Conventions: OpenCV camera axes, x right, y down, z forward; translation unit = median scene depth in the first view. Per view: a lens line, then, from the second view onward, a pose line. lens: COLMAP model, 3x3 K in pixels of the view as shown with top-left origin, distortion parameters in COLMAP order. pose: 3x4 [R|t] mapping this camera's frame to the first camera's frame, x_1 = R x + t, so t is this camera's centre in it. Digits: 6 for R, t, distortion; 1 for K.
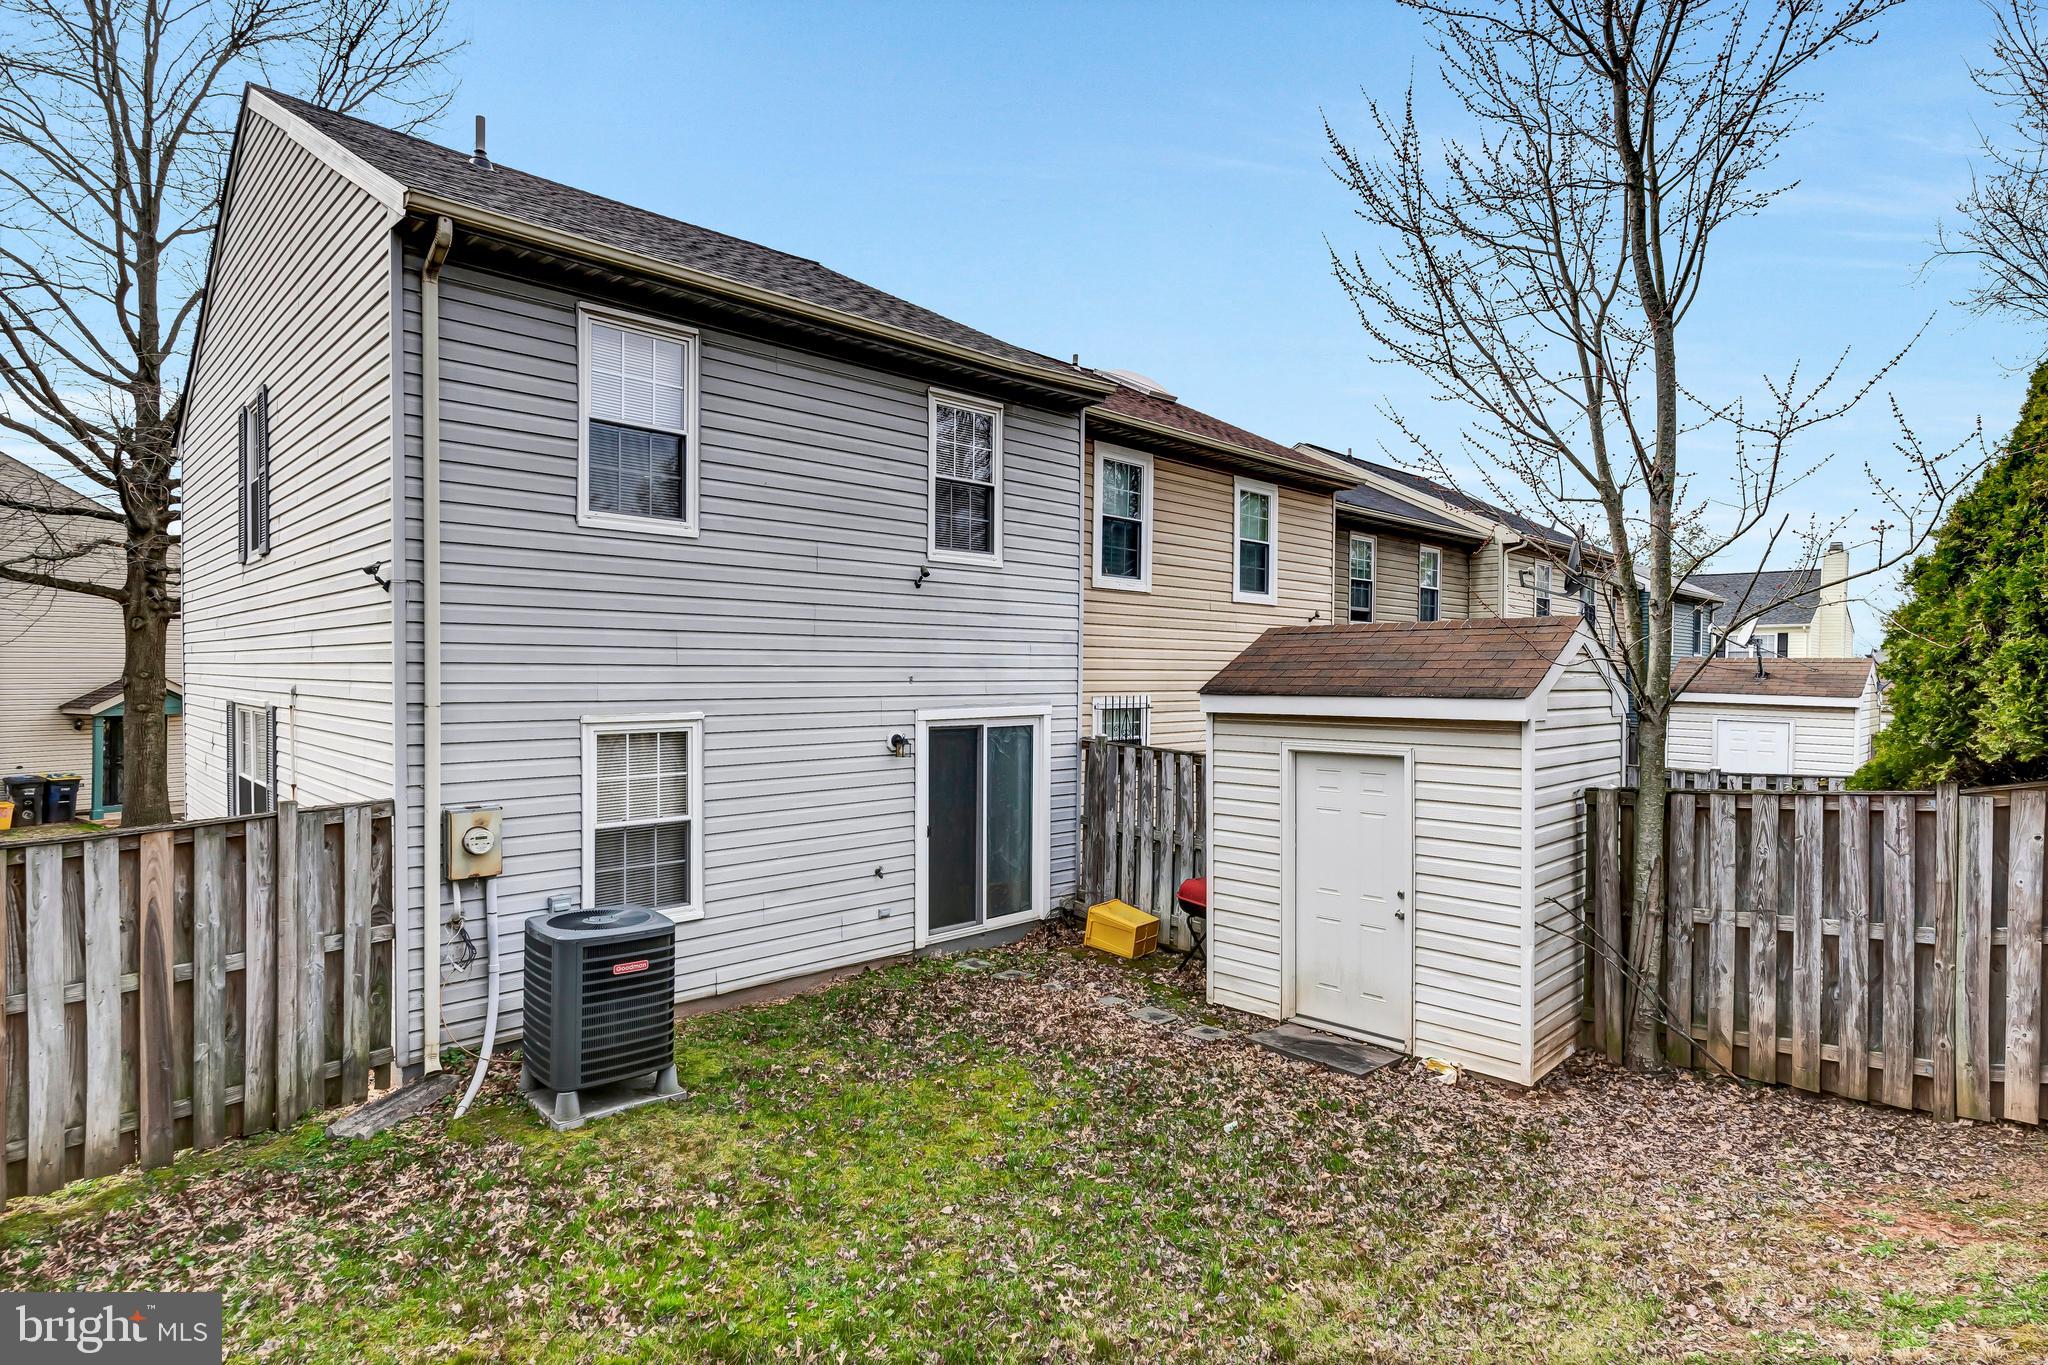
lens RADIAL K [[1093.7, 0, 1024.0], [0, 1093.7, 682.5], [0, 0, 1]] dist [0.000477, 0.000967]
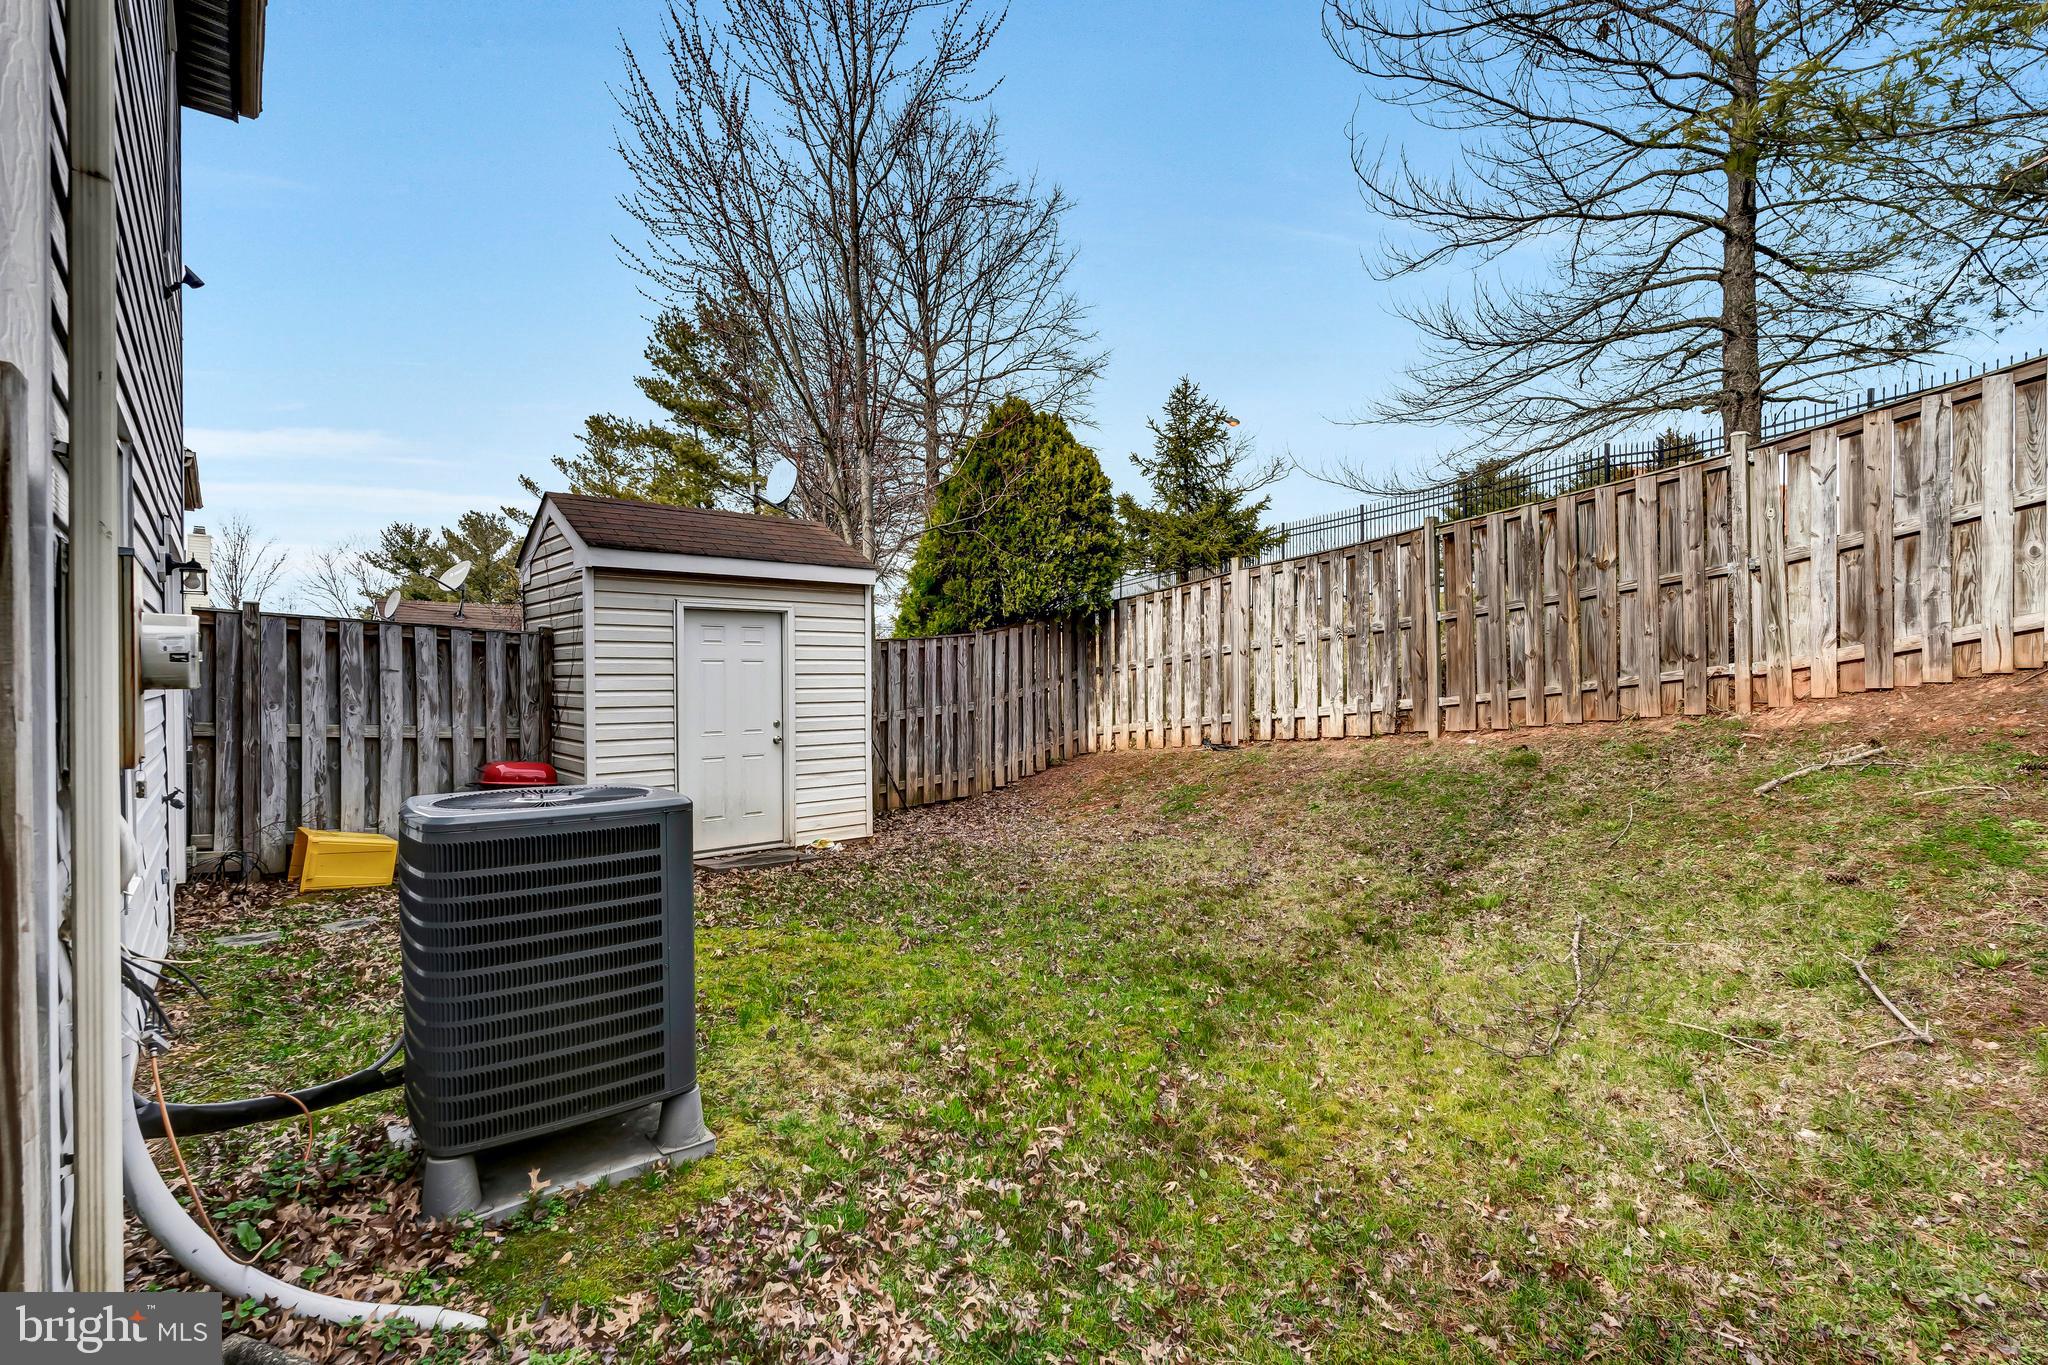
lens RADIAL K [[930.1, 0, 1024.0], [0, 930.1, 682.5], [0, 0, 1]] dist [0.000866, 0.000142]
pose [[0.067250, -0.010463, 0.997681, -0.670282], [0.016192, 0.999825, 0.009394, 0.135981], [-0.997605, 0.015523, 0.067408, 0.620680]]
